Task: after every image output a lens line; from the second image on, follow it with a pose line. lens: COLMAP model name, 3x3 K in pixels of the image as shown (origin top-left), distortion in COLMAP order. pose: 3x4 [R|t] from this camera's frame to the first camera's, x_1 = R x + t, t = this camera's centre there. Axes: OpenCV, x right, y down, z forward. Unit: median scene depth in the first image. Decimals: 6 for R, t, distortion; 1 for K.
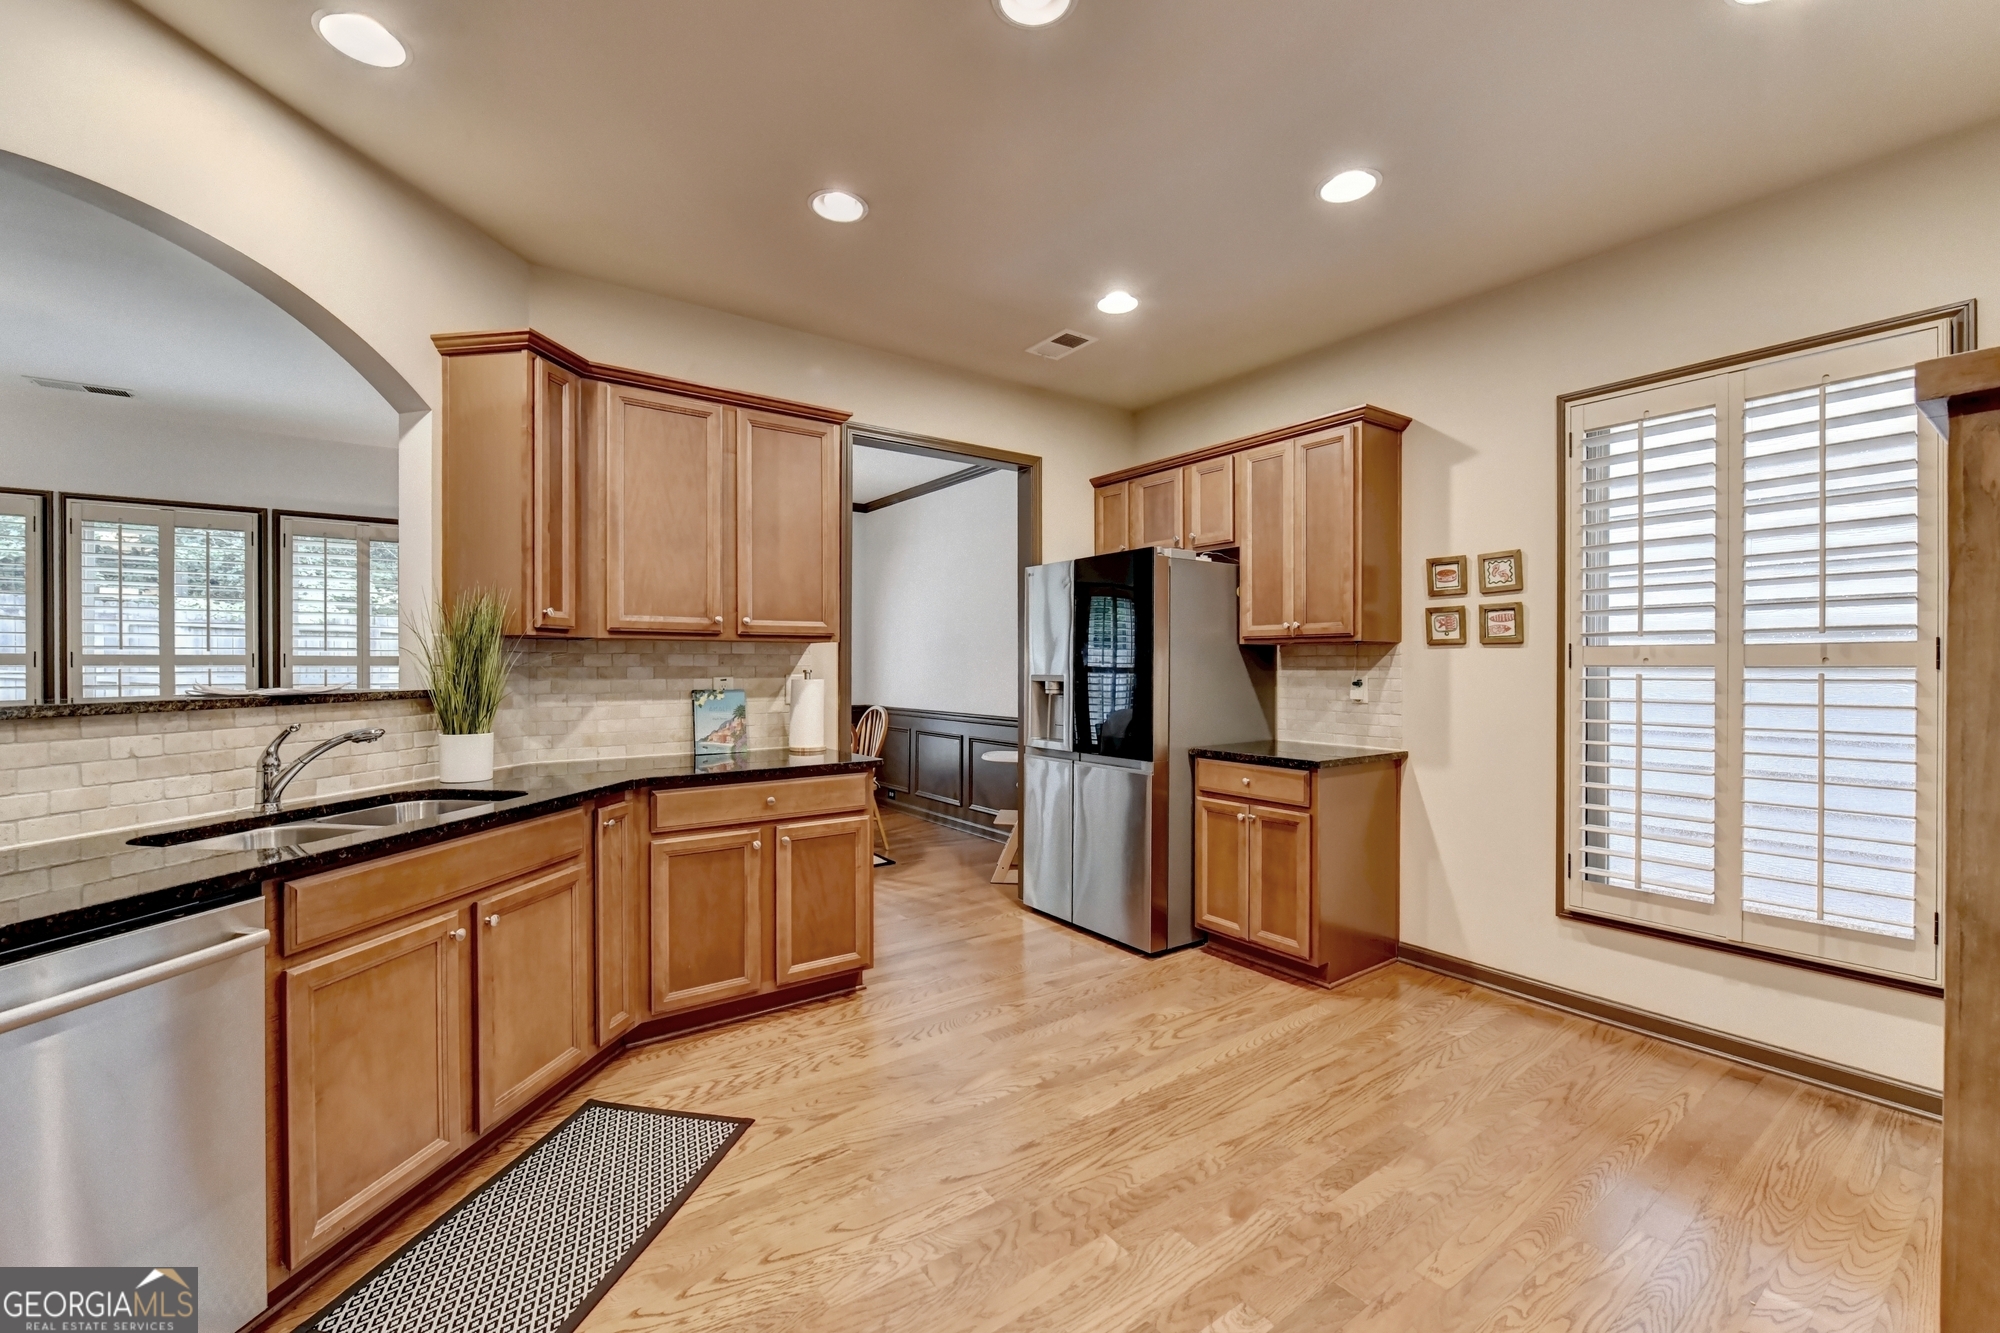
lens RADIAL K [[817.4, 0, 995.3], [0, 817.4, 671.7], [0, 0, 1]] dist [-0.005668, -0.000964]
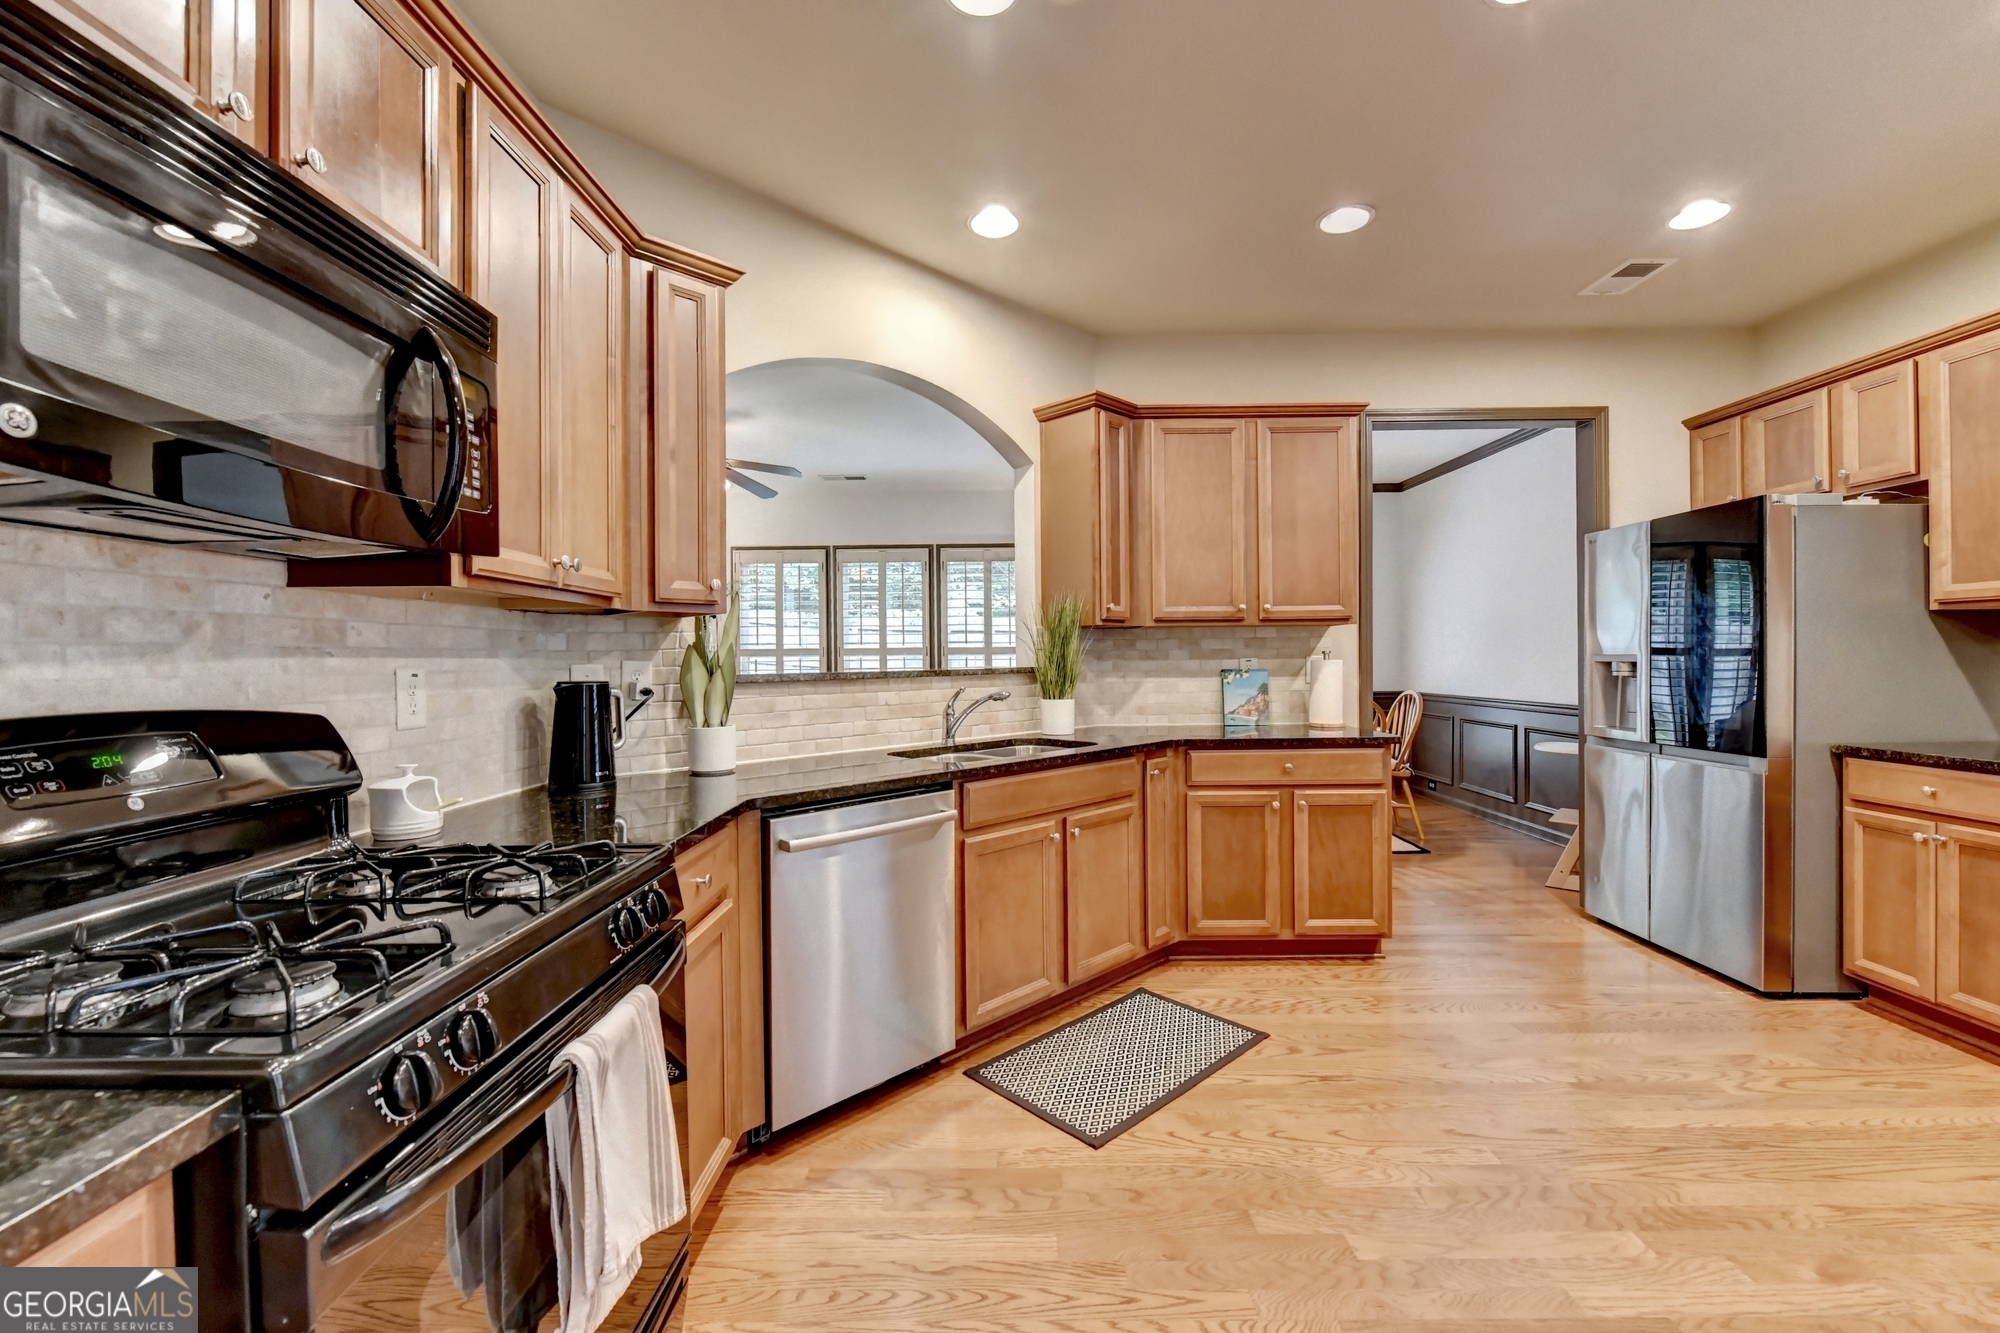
lens RADIAL K [[817.4, 0, 1006.7], [0, 817.4, 660.3], [0, 0, 1]] dist [-0.005668, -0.000964]
pose [[0.809614, -0.007099, -0.586919, 0.063148], [0.005437, 0.999975, -0.004595, 0.014017], [0.586937, 0.000529, 0.809632, -0.117151]]
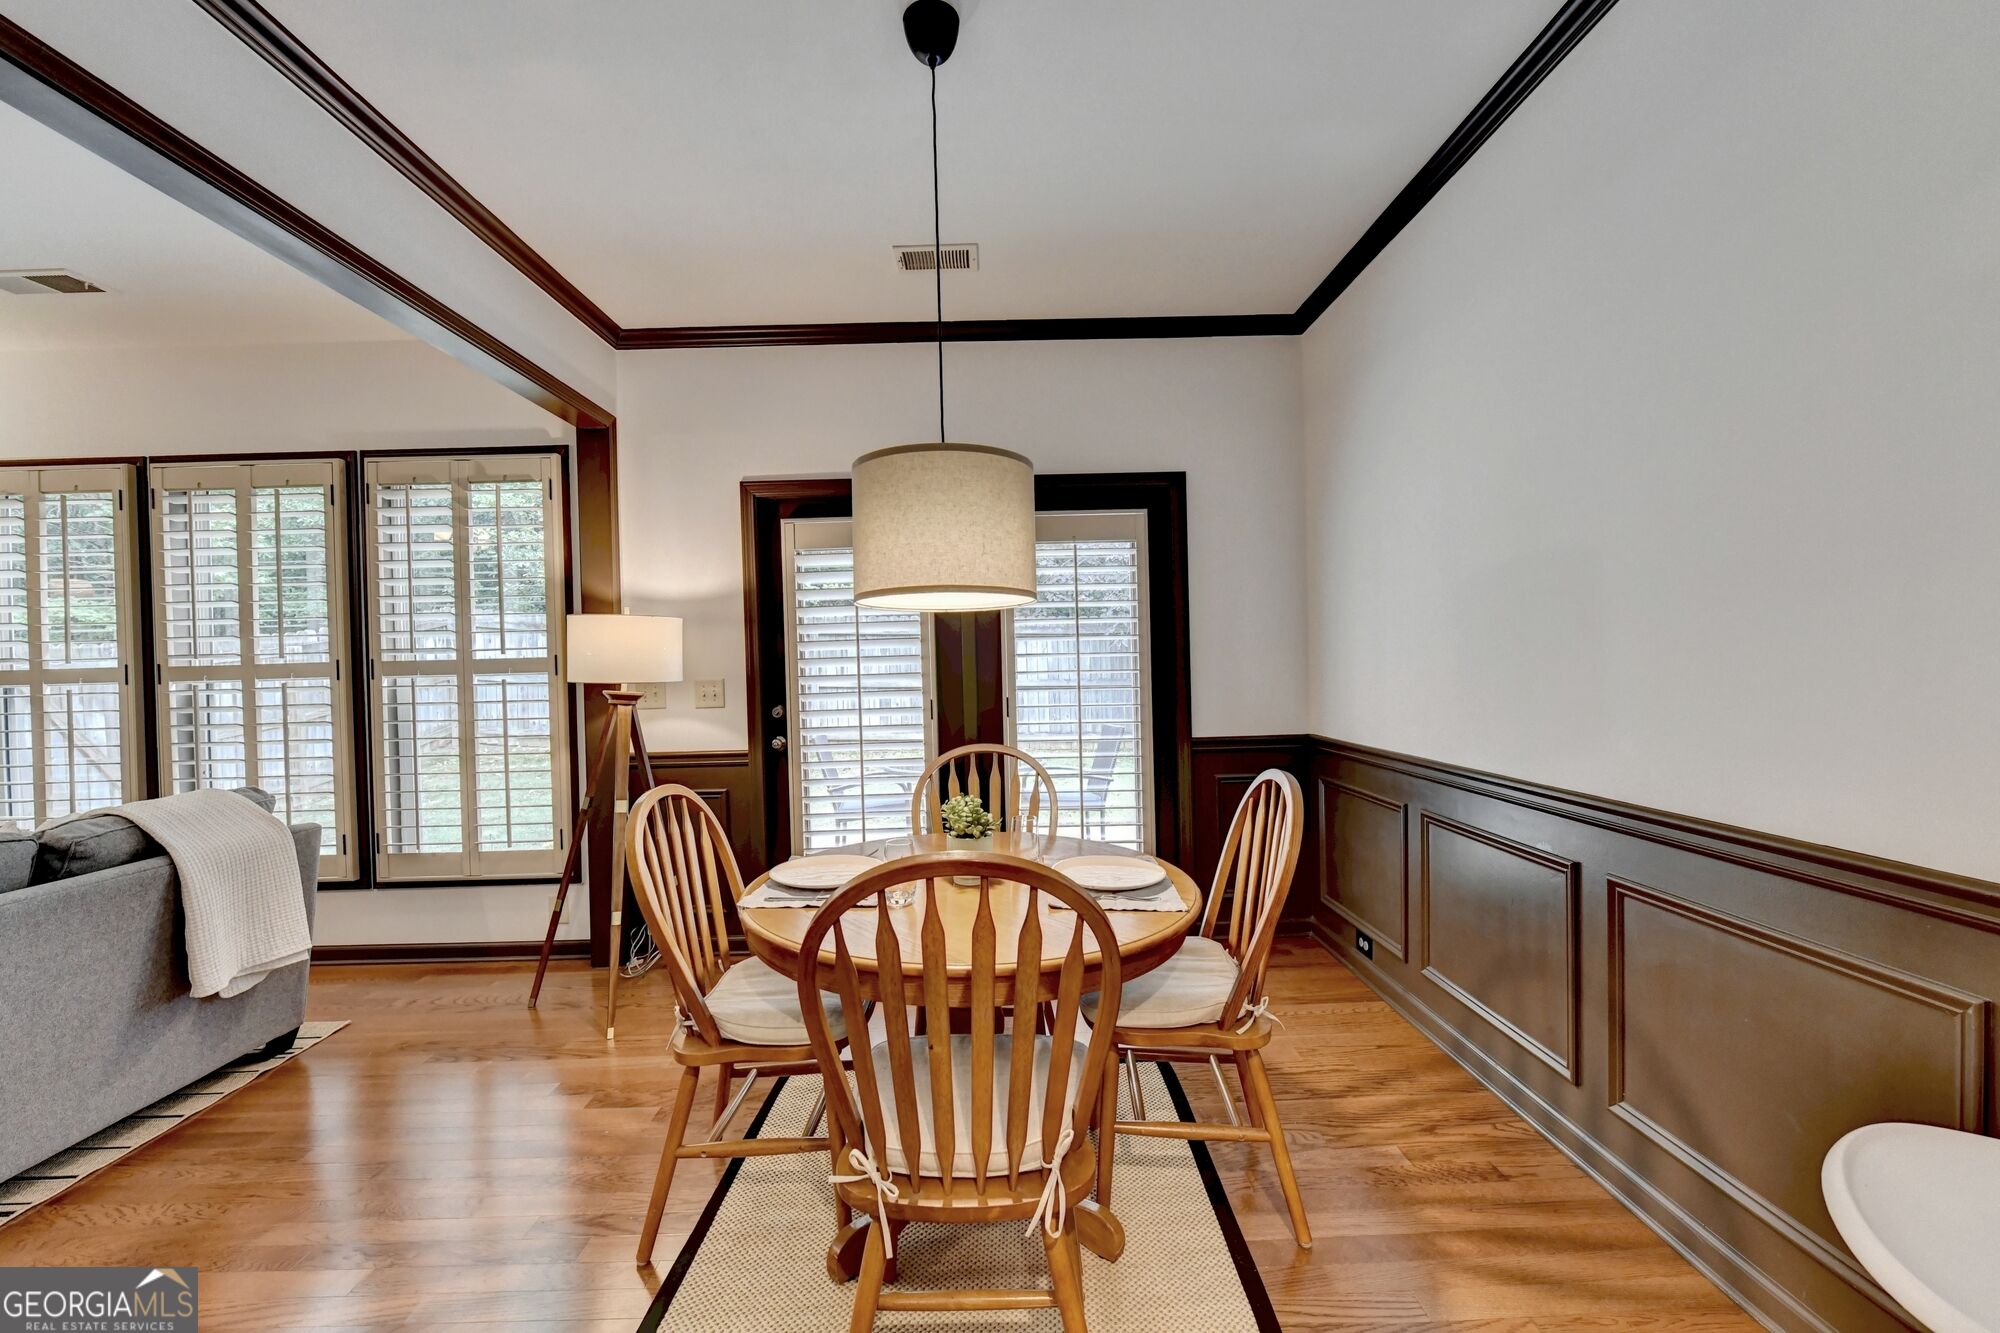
lens RADIAL K [[794.1, 0, 1000.9], [0, 794.1, 671.1], [0, 0, 1]] dist [-0.001507, -0.000056]
pose [[0.809396, -0.013311, -0.587112, -0.080198], [0.027356, 0.999512, 0.015051, -0.011354], [0.586626, -0.028243, 0.809366, 1.239393]]
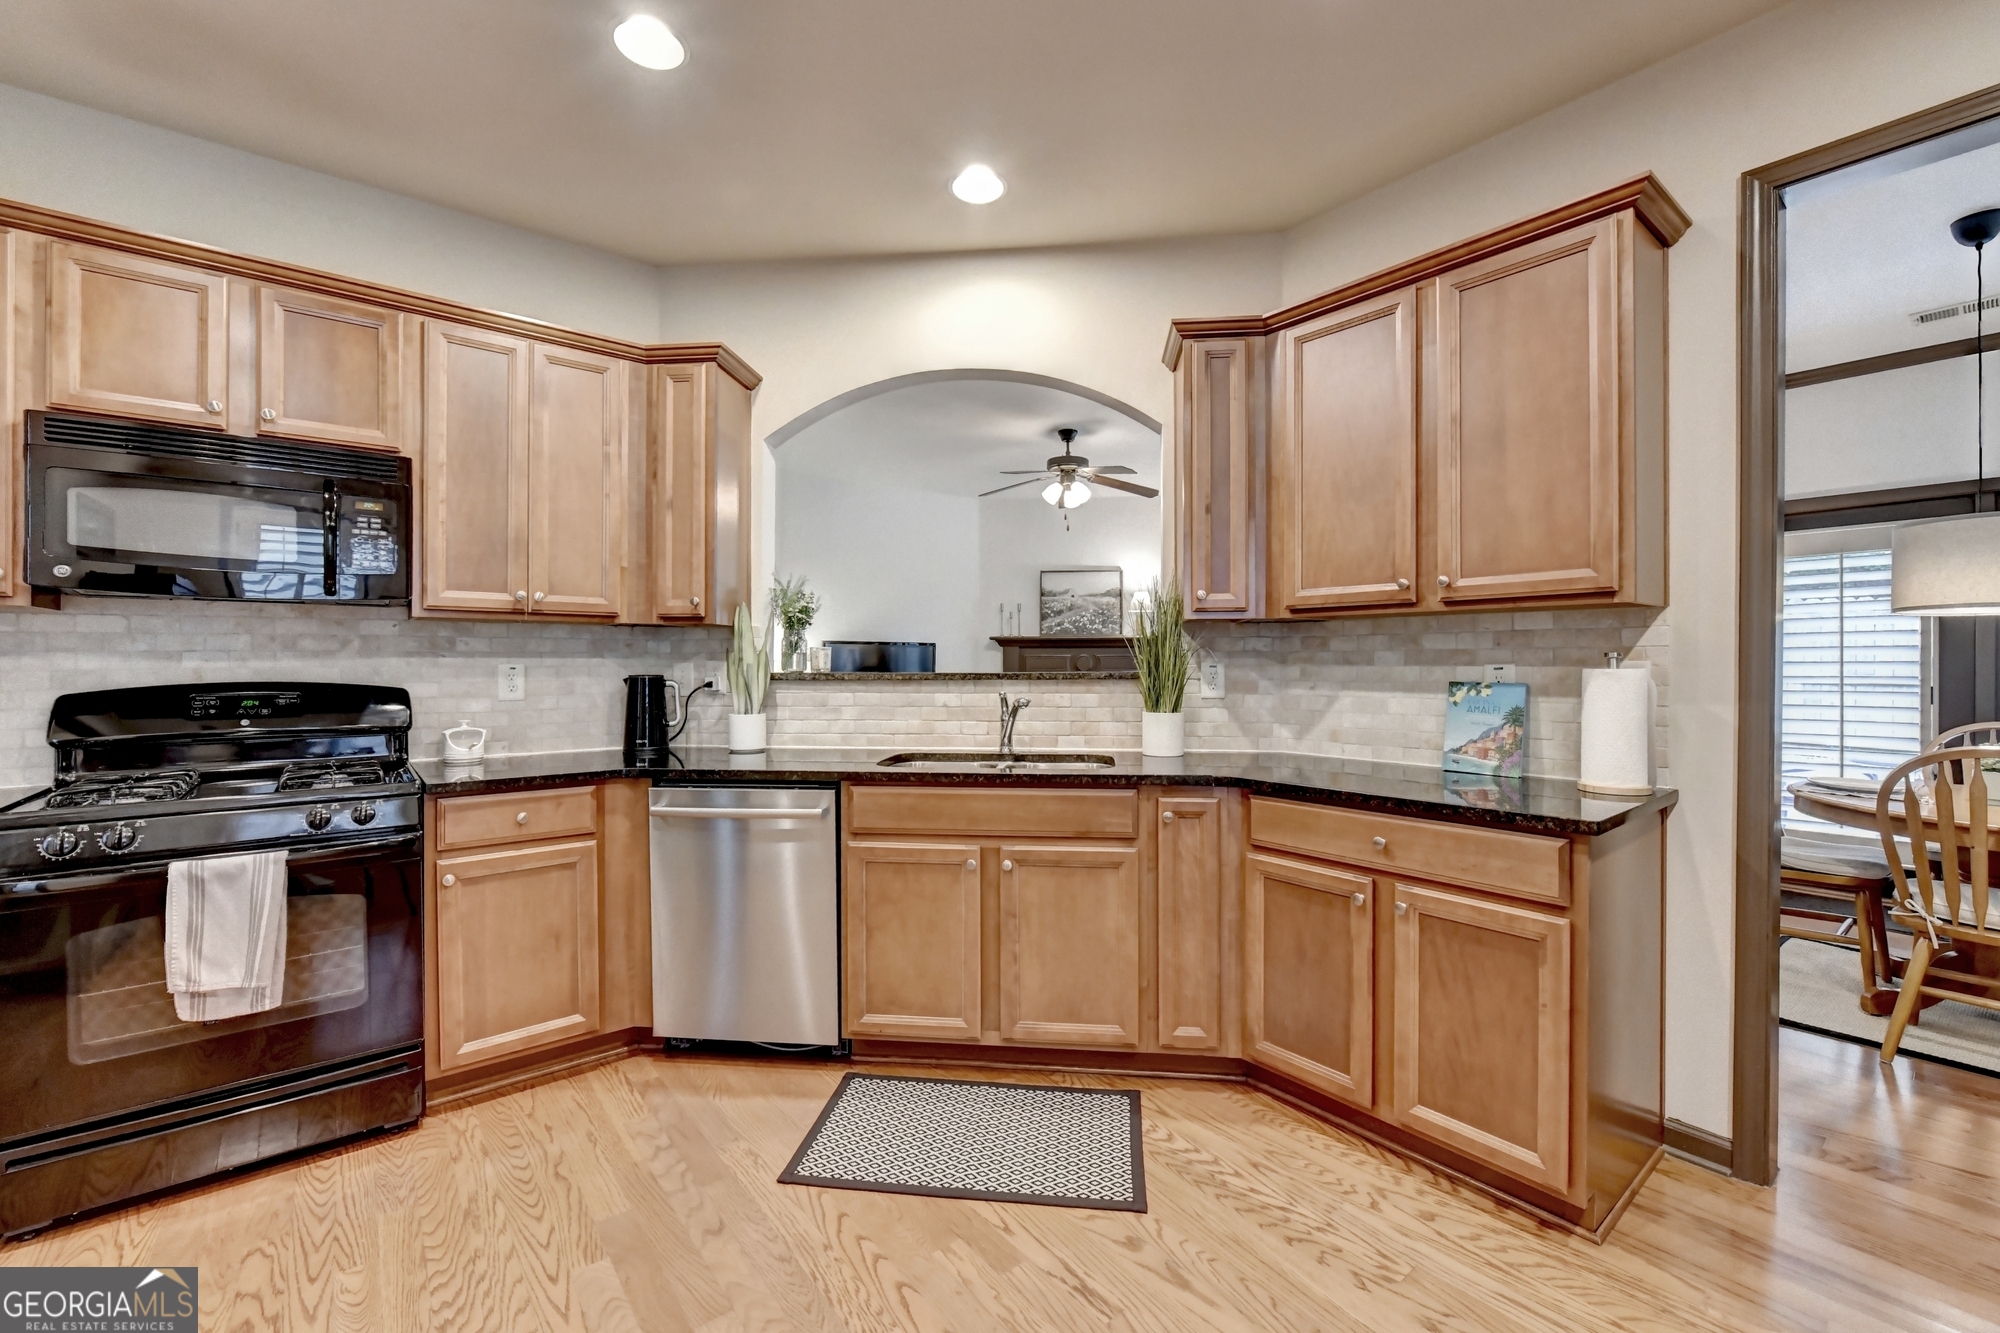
lens RADIAL K [[817.4, 0, 993.9], [0, 817.4, 667.1], [0, 0, 1]] dist [-0.005668, -0.000964]
pose [[0.055389, 0.006355, -0.998445, 0.356123], [-0.007318, 0.999955, 0.005959, 0.008416], [0.998438, 0.006977, 0.055433, 0.582651]]
